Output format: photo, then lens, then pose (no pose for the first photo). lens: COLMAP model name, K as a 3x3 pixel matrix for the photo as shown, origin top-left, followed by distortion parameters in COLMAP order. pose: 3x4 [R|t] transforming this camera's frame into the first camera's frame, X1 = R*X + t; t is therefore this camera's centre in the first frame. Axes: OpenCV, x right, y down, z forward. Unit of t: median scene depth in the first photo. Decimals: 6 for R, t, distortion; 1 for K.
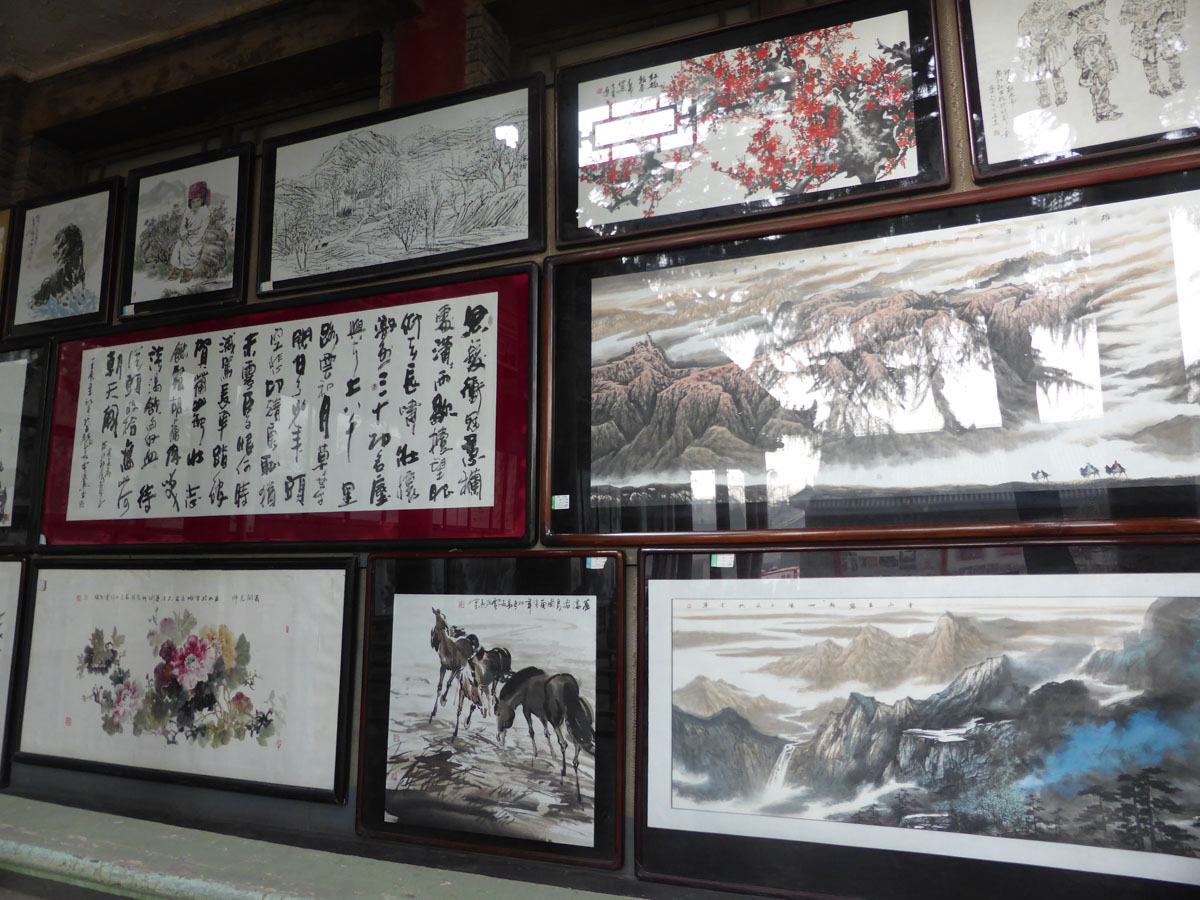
lens RADIAL K [[848.0, 0, 586.2], [0, 848.0, 467.0], [0, 0, 1]] dist [-0.002018, -0.030694]
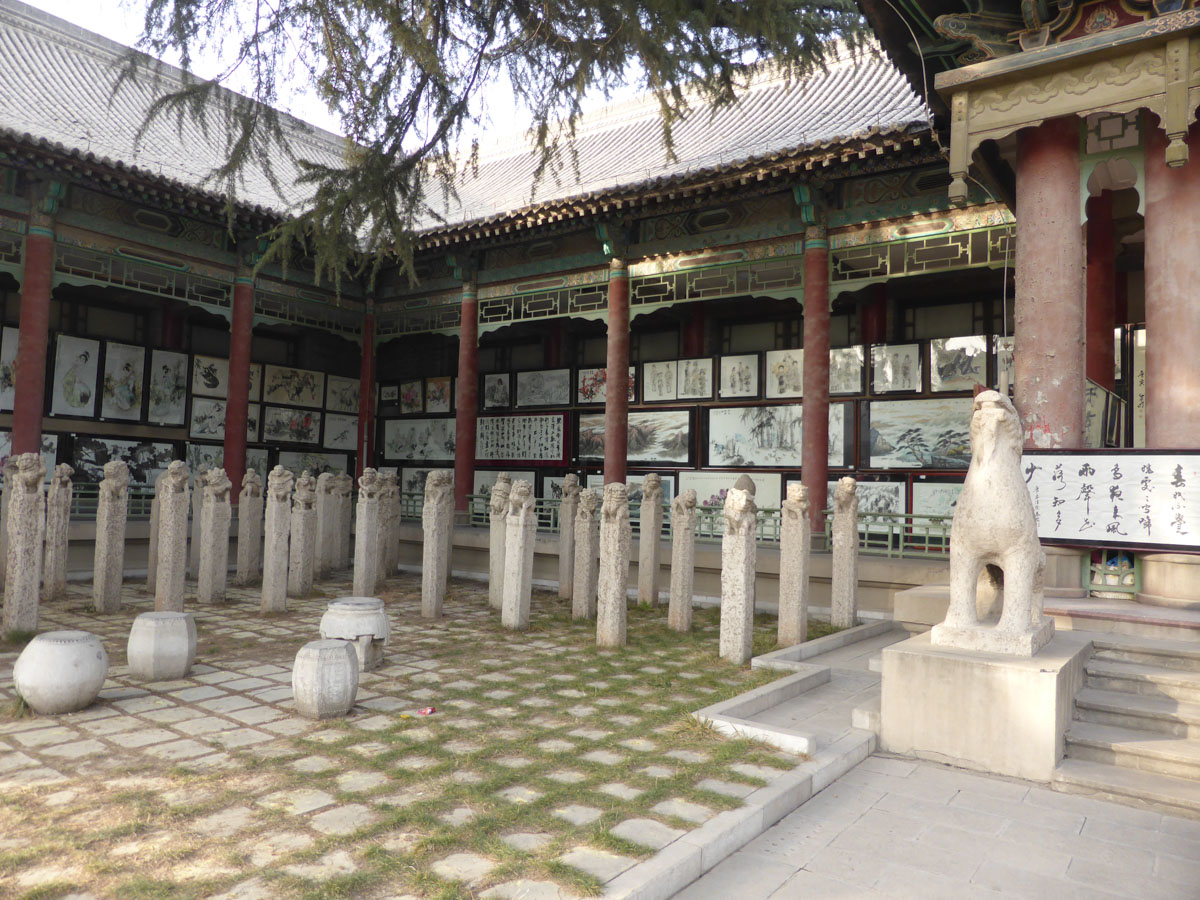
lens RADIAL K [[861.8, 0, 616.5], [0, 861.8, 459.6], [0, 0, 1]] dist [-0.062641, 0.085214]
pose [[0.972903, 0.008146, -0.231071, 1.232157], [0.023628, 0.990644, 0.134407, -0.566601], [0.230004, -0.136225, 0.963608, -3.417224]]
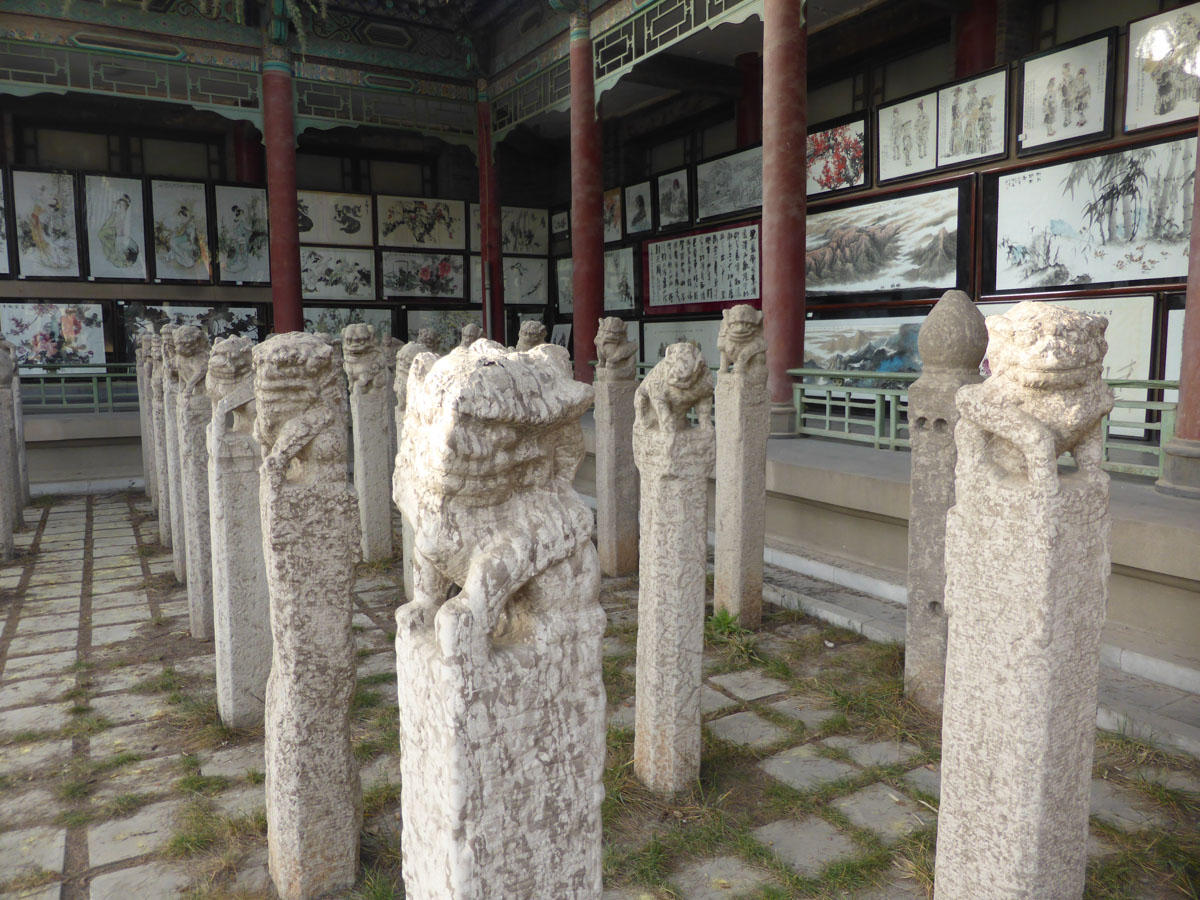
lens RADIAL K [[864.0, 0, 603.4], [0, 864.0, 455.6], [0, 0, 1]] dist [-0.032757, 0.047192]
pose [[0.786444, 0.059575, -0.614781, 1.276134], [0.129507, 0.957308, 0.258436, -0.263983], [0.603931, -0.282864, 0.745154, -1.668196]]
